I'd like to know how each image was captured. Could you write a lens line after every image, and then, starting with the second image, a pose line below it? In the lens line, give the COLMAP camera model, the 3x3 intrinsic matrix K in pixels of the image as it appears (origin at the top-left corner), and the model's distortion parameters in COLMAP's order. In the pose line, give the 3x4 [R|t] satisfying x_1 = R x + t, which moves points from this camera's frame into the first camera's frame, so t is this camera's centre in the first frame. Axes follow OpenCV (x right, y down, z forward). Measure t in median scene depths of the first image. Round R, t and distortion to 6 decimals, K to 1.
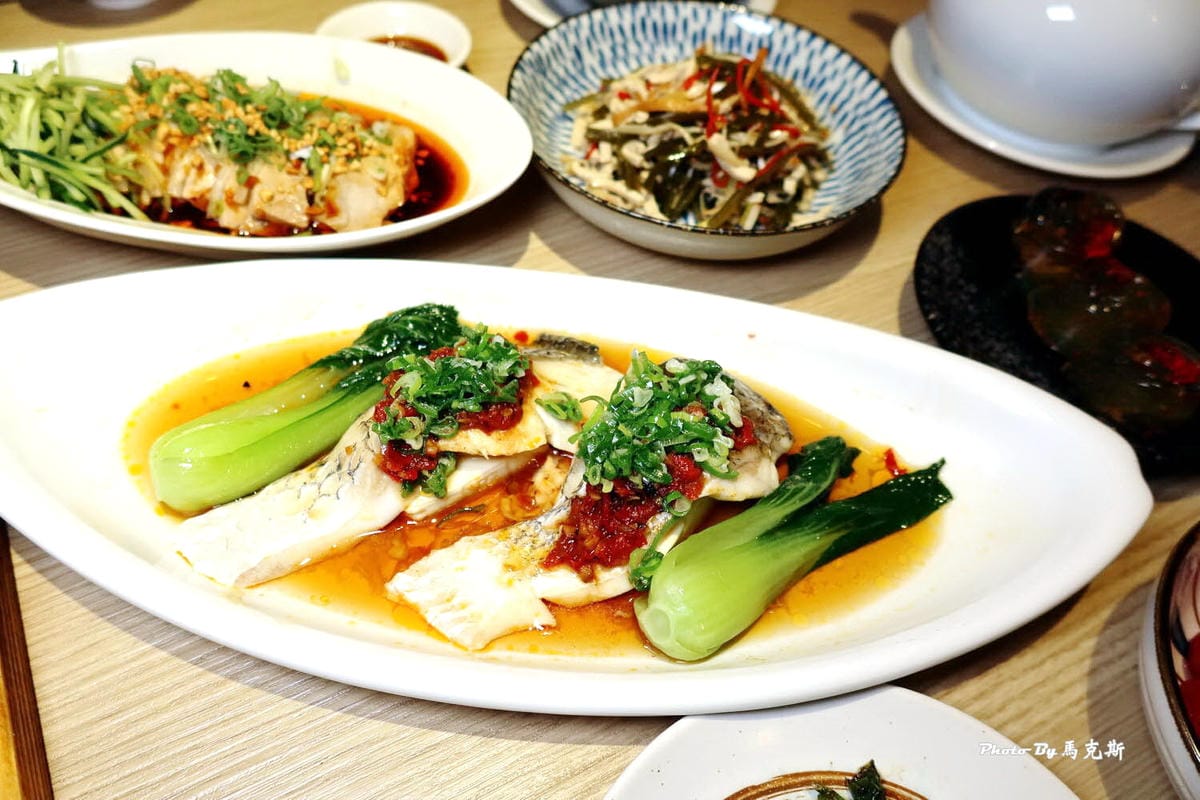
lens RADIAL K [[807.1, 0, 599.8], [0, 807.1, 390.9], [0, 0, 1]] dist [-0.003896, -0.004150]
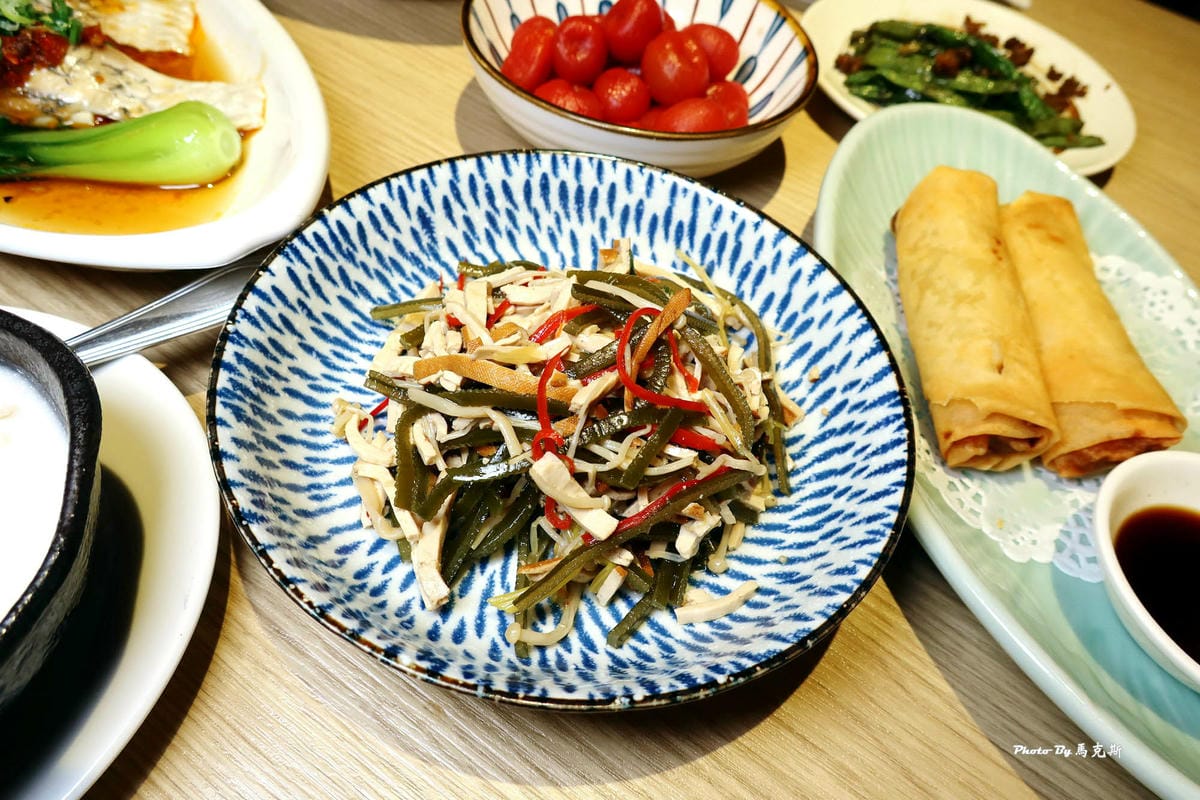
lens RADIAL K [[807.1, 0, 603.7], [0, 807.1, 398.3], [0, 0, 1]] dist [-0.003896, -0.004150]
pose [[0.983786, 0.166804, -0.065890, 0.176028], [-0.167836, 0.985760, -0.010418, -0.299035], [0.063214, 0.021308, 0.997773, 0.380257]]
